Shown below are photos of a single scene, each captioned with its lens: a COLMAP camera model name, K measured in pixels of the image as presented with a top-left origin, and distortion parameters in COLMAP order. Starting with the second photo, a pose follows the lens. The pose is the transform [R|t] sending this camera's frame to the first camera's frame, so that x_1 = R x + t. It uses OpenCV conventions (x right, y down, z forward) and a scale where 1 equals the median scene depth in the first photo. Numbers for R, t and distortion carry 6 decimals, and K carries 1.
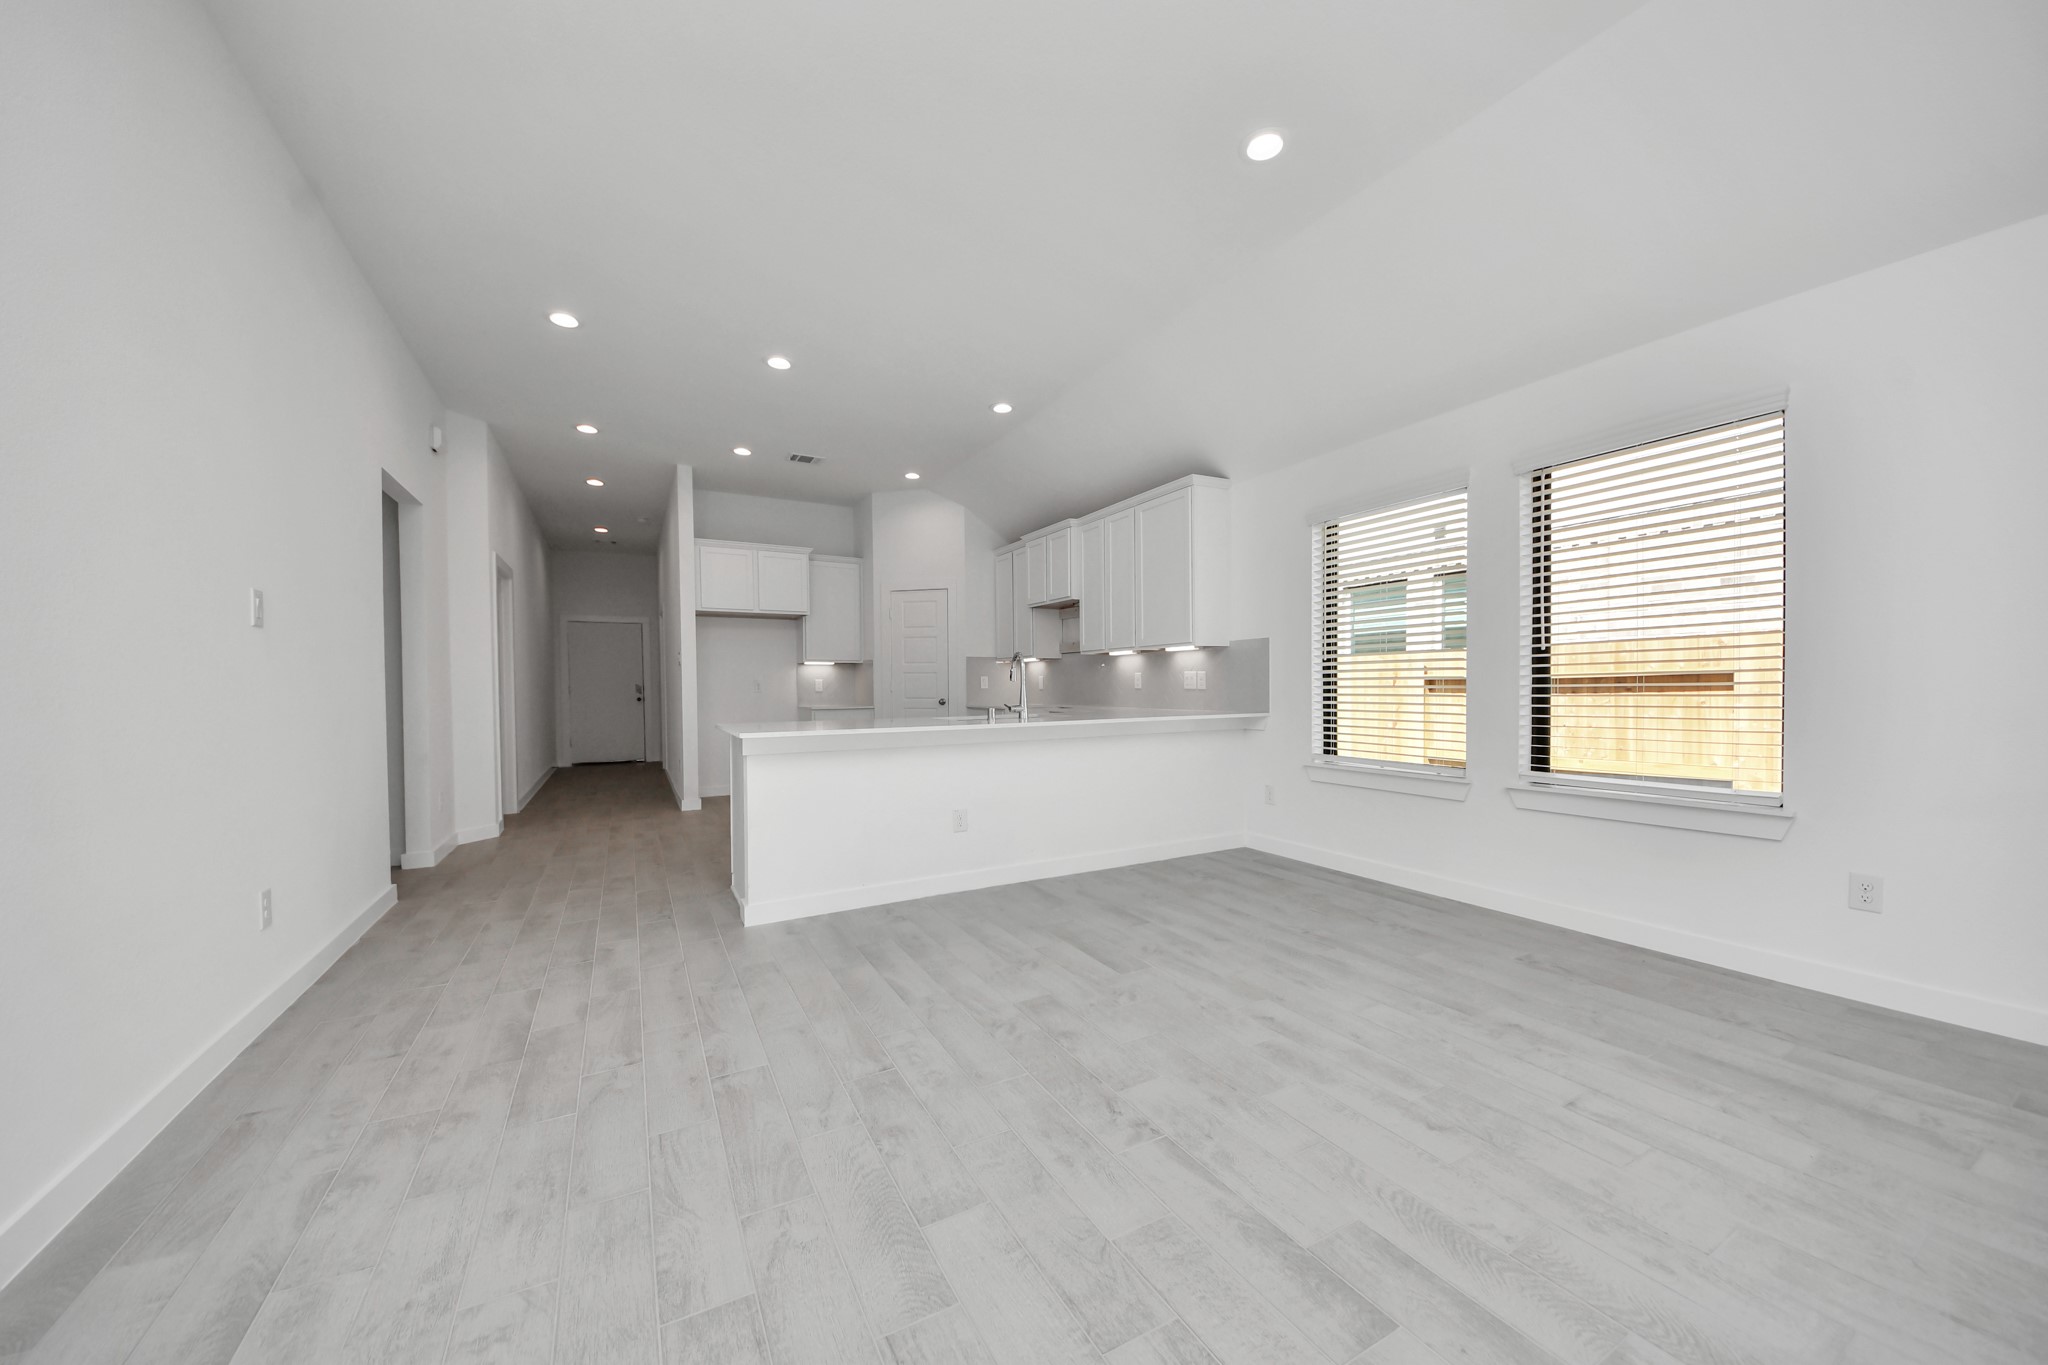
lens RADIAL K [[721.9, 0, 1022.4], [0, 721.9, 693.5], [0, 0, 1]] dist [0.033225, -0.023485]
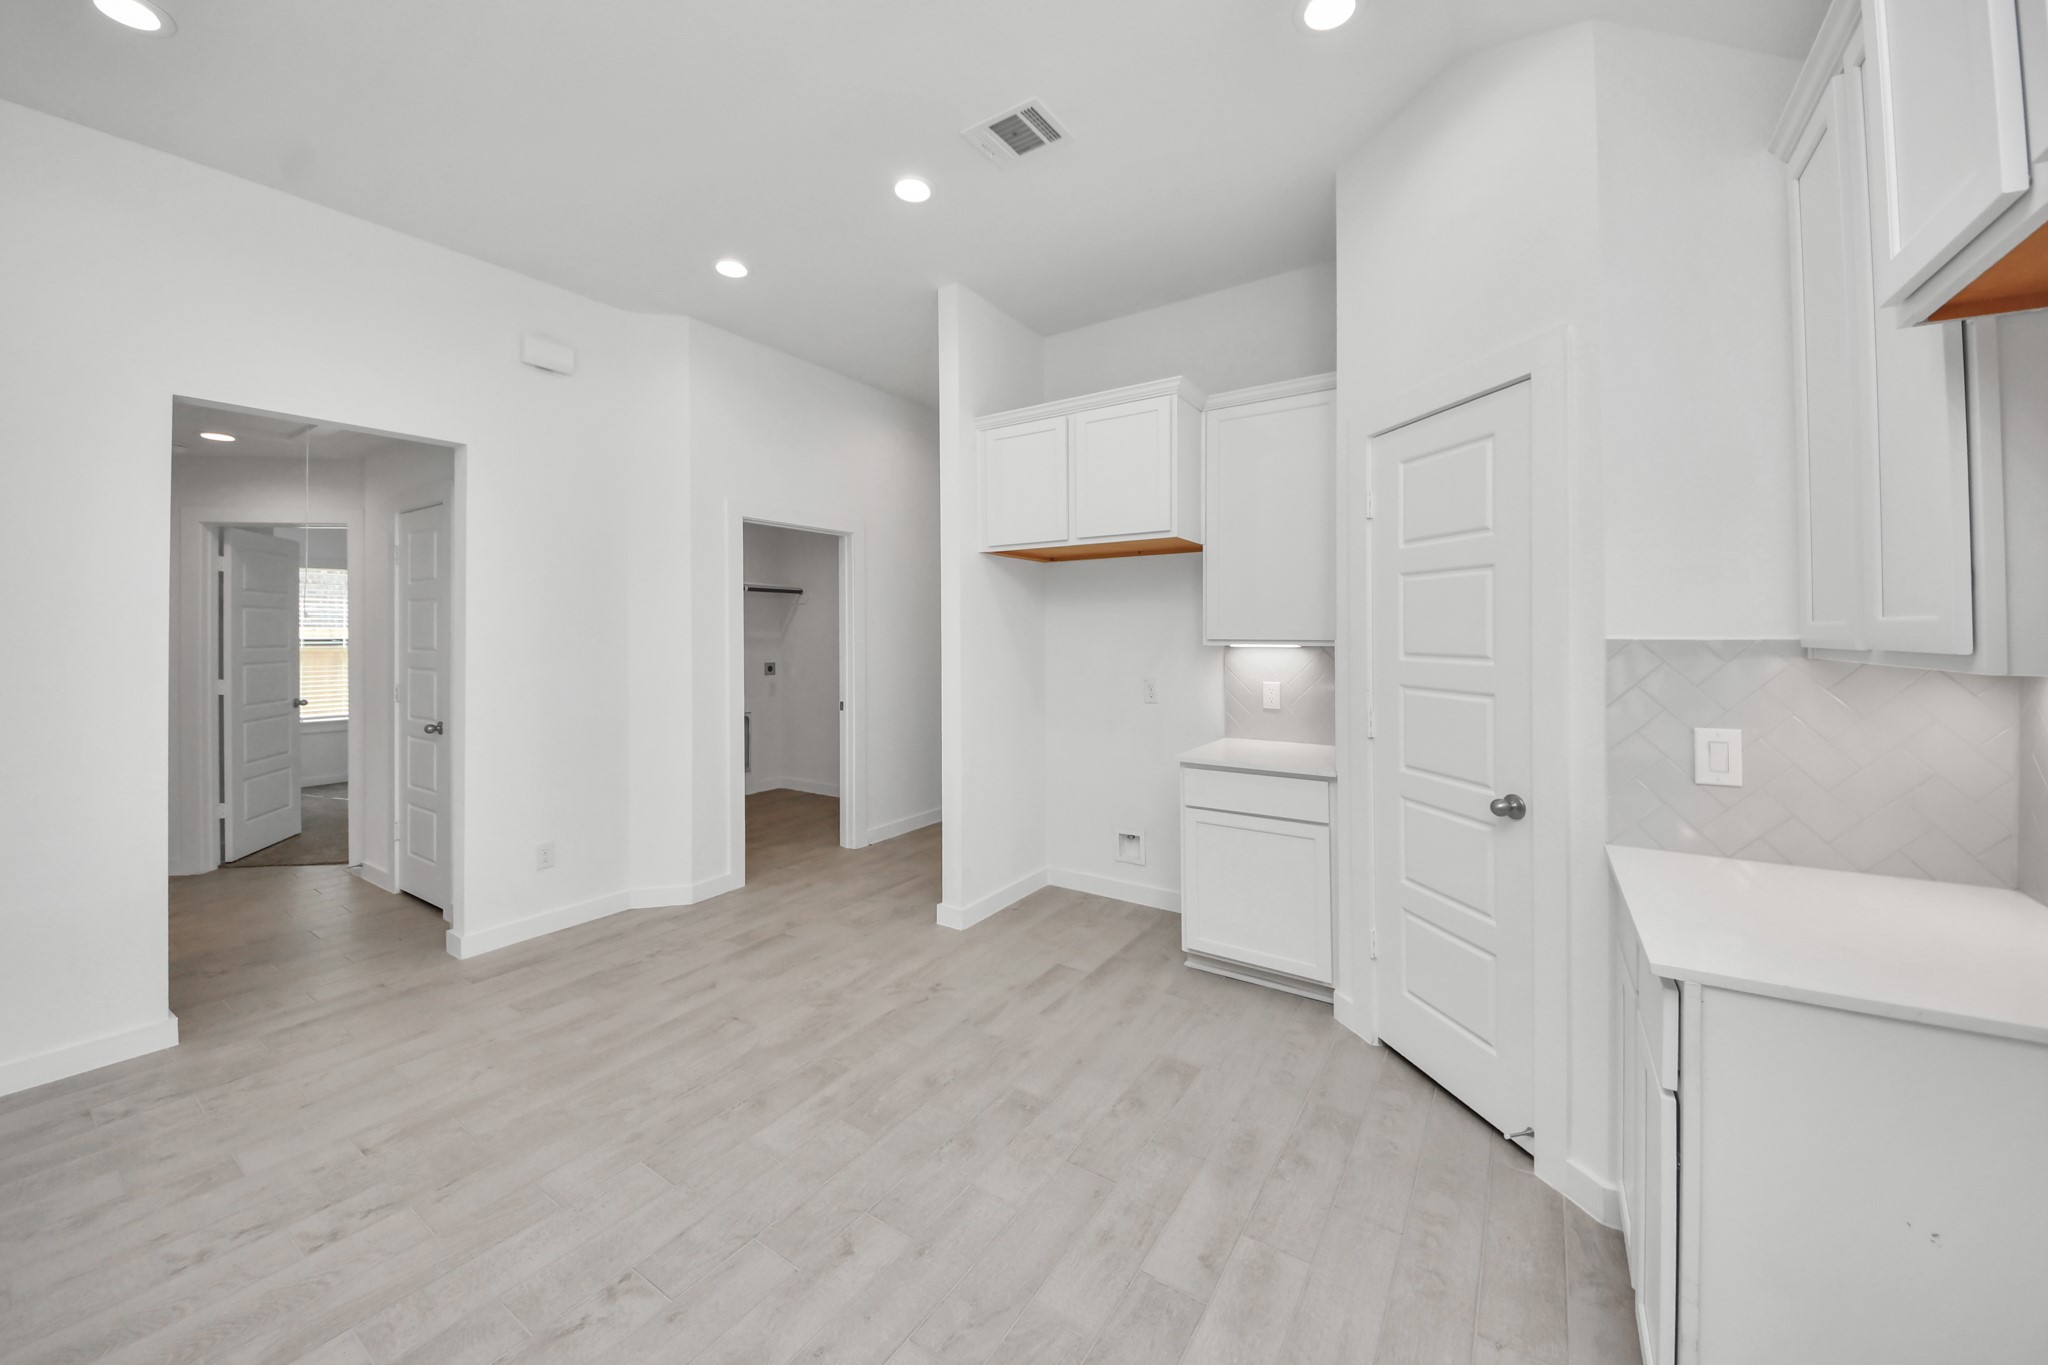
lens RADIAL K [[742.0, 0, 1021.9], [0, 742.0, 634.0], [0, 0, 1]] dist [0.023272, -0.017155]
pose [[0.465773, 0.007991, -0.884868, 0.068965], [-0.010011, 0.999943, 0.003761, -0.072896], [0.884848, 0.007107, 0.465826, 0.998221]]
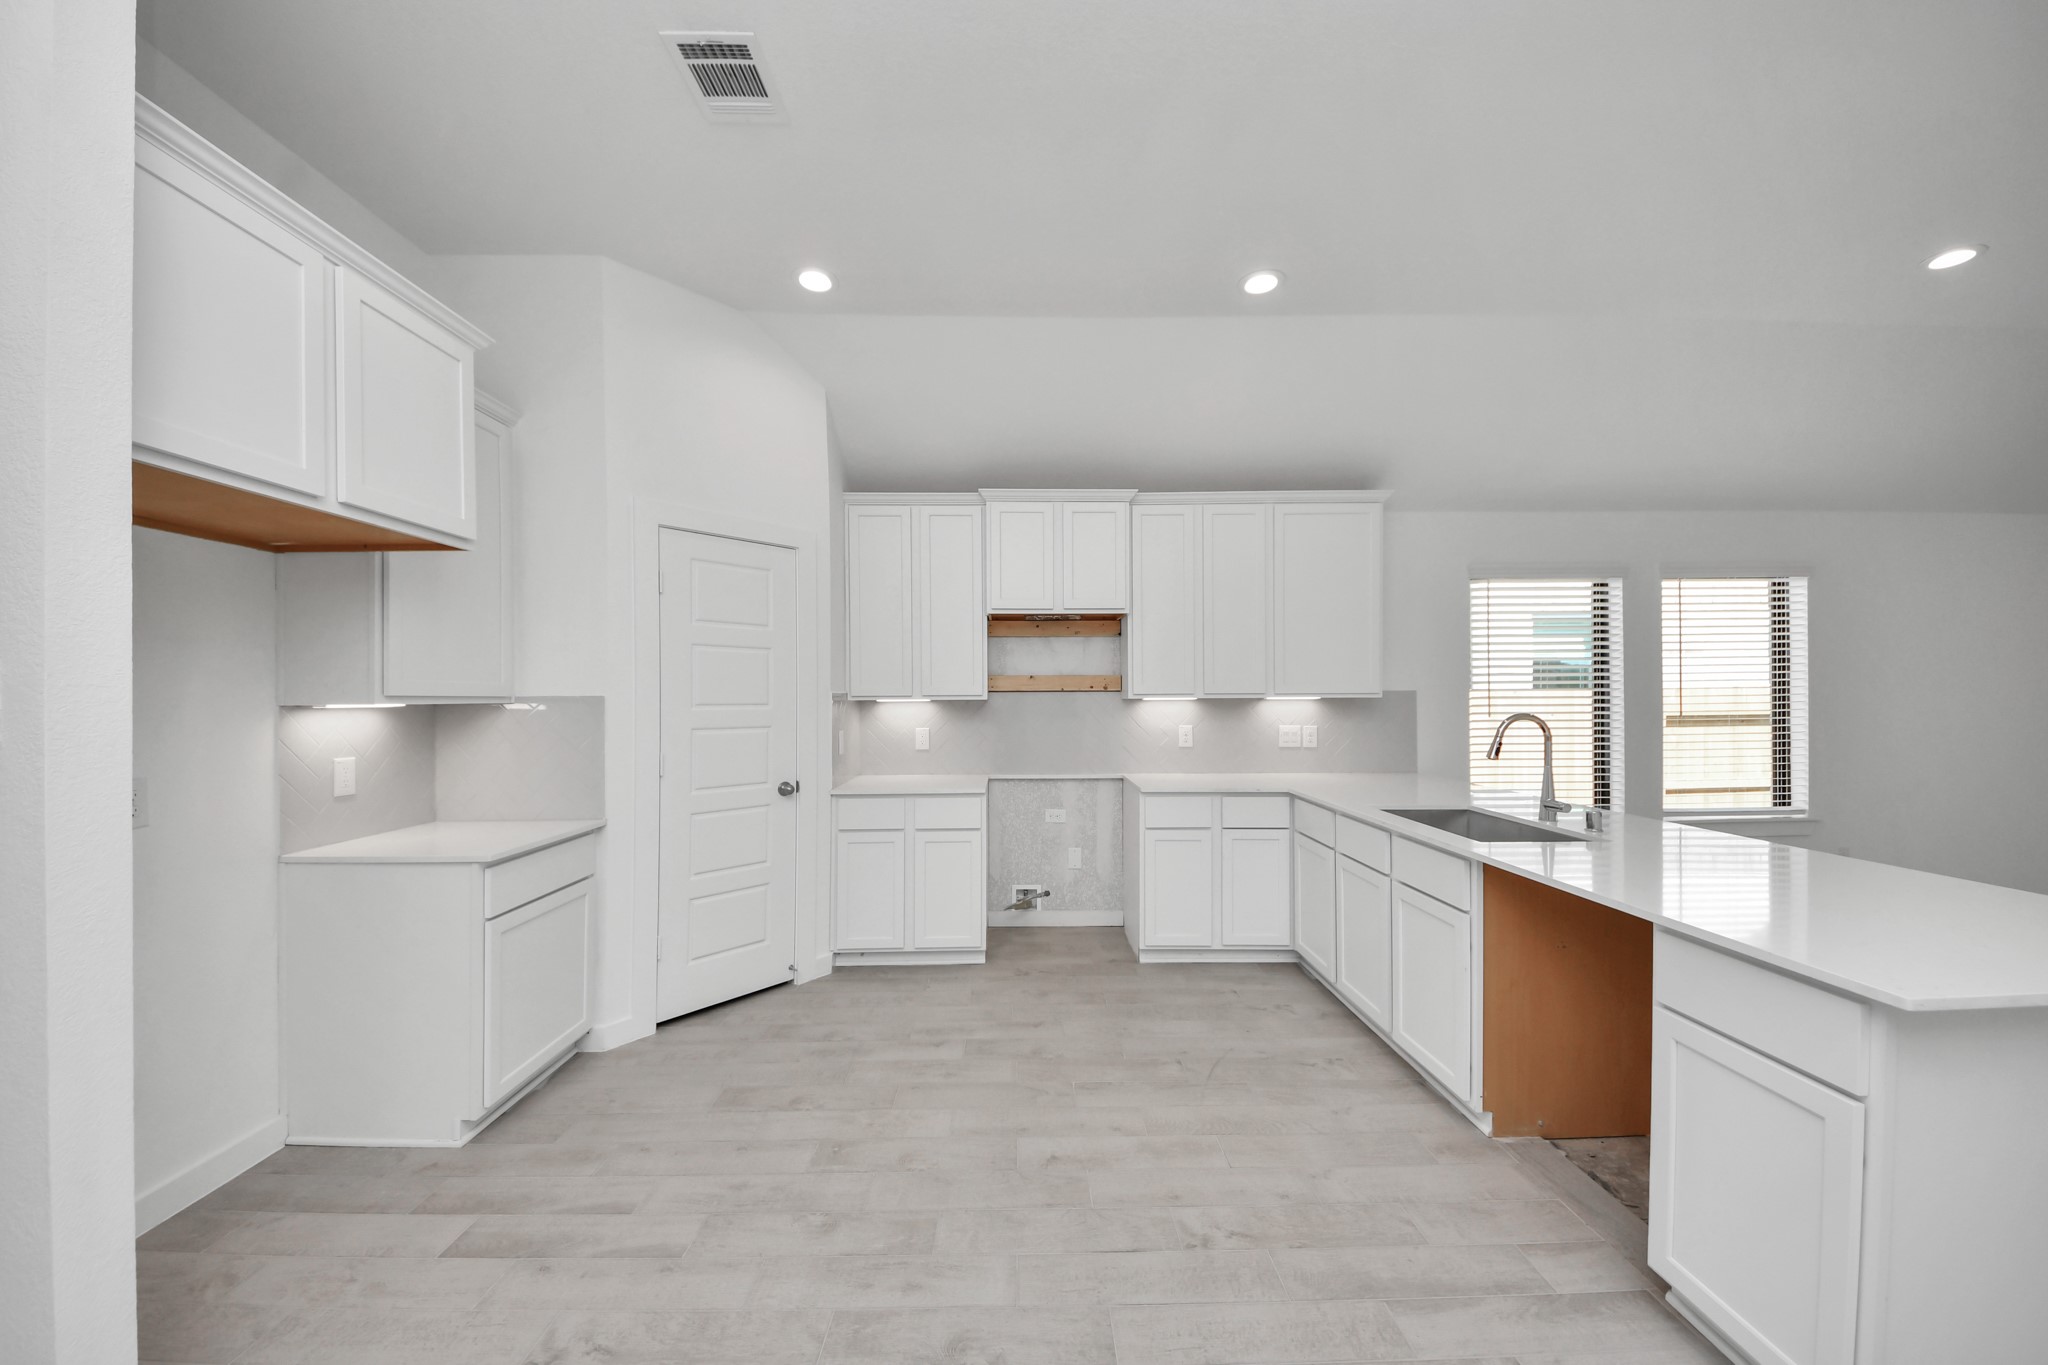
lens RADIAL K [[727.6, 0, 1022.2], [0, 727.6, 695.4], [0, 0, 1]] dist [0.019653, -0.015920]
pose [[0.471232, 0.007138, 0.881980, -0.636528], [0.010932, 0.999843, -0.013933, -0.057204], [-0.881941, 0.016207, 0.471080, 0.900562]]
